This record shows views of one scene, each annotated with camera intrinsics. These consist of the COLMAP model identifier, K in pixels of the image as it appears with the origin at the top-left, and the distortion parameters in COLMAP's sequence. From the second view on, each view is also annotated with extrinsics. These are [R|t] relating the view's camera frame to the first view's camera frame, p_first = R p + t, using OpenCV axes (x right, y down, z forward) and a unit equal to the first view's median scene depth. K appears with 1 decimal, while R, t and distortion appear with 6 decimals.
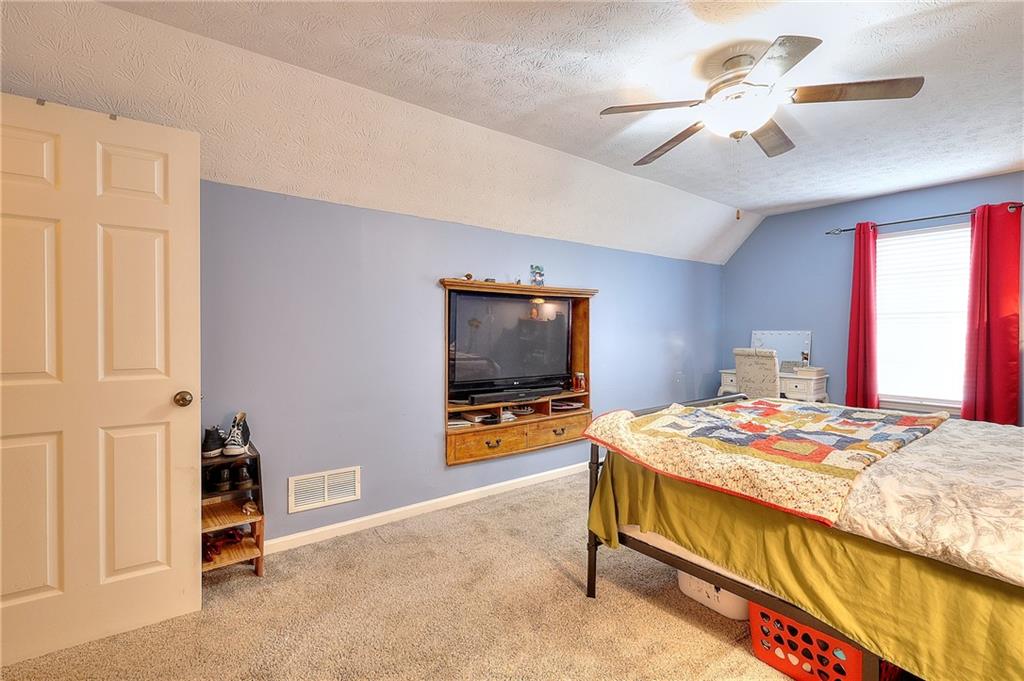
lens RADIAL K [[473.6, 0, 511.4], [0, 473.6, 333.8], [0, 0, 1]] dist [-0.000703, 0.000793]
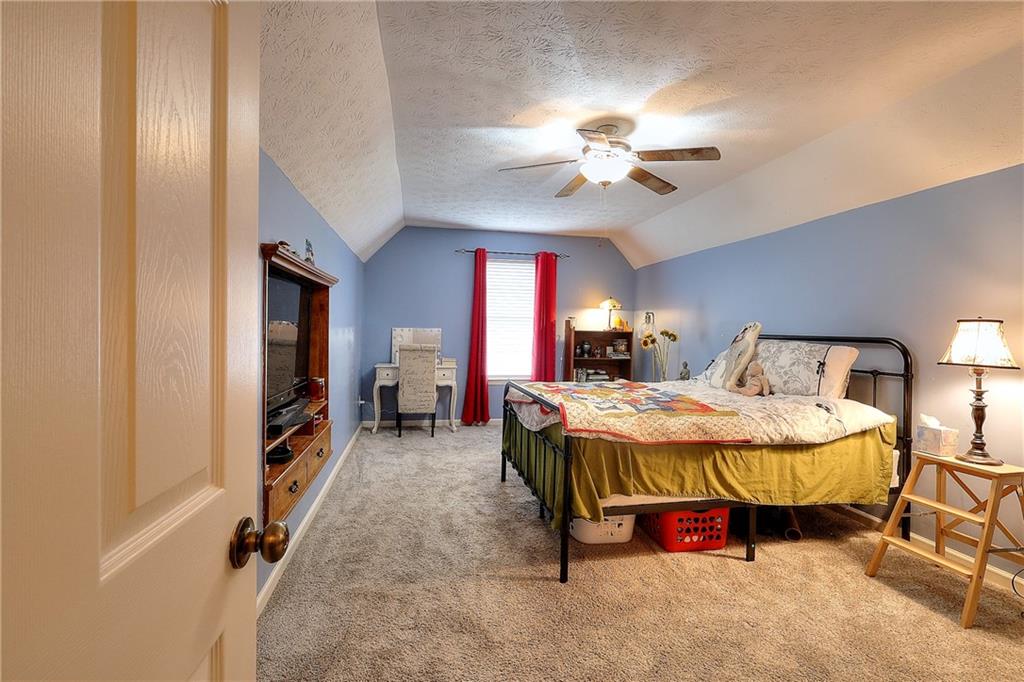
lens RADIAL K [[473.6, 0, 511.4], [0, 473.6, 334.3], [0, 0, 1]] dist [-0.000703, 0.000793]
pose [[0.447242, -0.004297, 0.894402, -0.609171], [-0.007177, 0.999939, 0.008392, -0.004230], [-0.894384, -0.010173, 0.447184, 0.467701]]
